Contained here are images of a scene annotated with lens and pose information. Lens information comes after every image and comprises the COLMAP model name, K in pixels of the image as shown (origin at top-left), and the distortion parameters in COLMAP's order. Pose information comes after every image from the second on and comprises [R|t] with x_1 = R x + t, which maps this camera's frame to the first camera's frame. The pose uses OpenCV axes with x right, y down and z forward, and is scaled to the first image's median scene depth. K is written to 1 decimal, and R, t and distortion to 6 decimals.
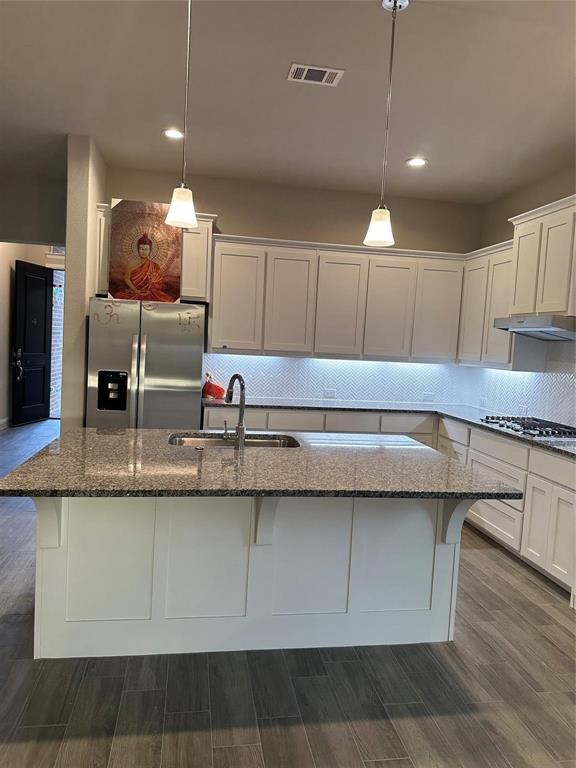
lens RADIAL K [[550.0, 0, 288.0], [0, 550.0, 384.0], [0, 0, 1]] dist [0.001012, -0.001812]
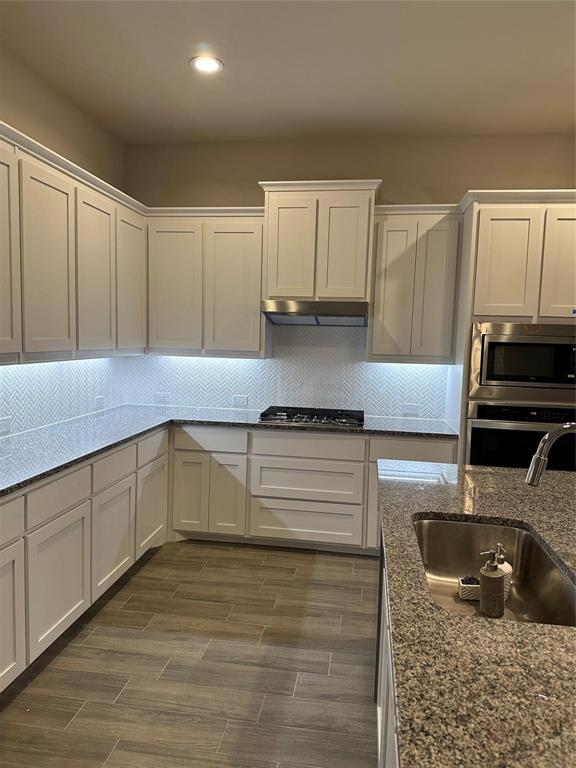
lens RADIAL K [[550.0, 0, 288.0], [0, 550.0, 384.0], [0, 0, 1]] dist [0.001012, -0.001812]
pose [[0.308831, -0.112387, 0.944454, -0.426413], [0.063089, 0.993228, 0.097561, -0.067945], [-0.949022, 0.029455, 0.313830, 0.693395]]
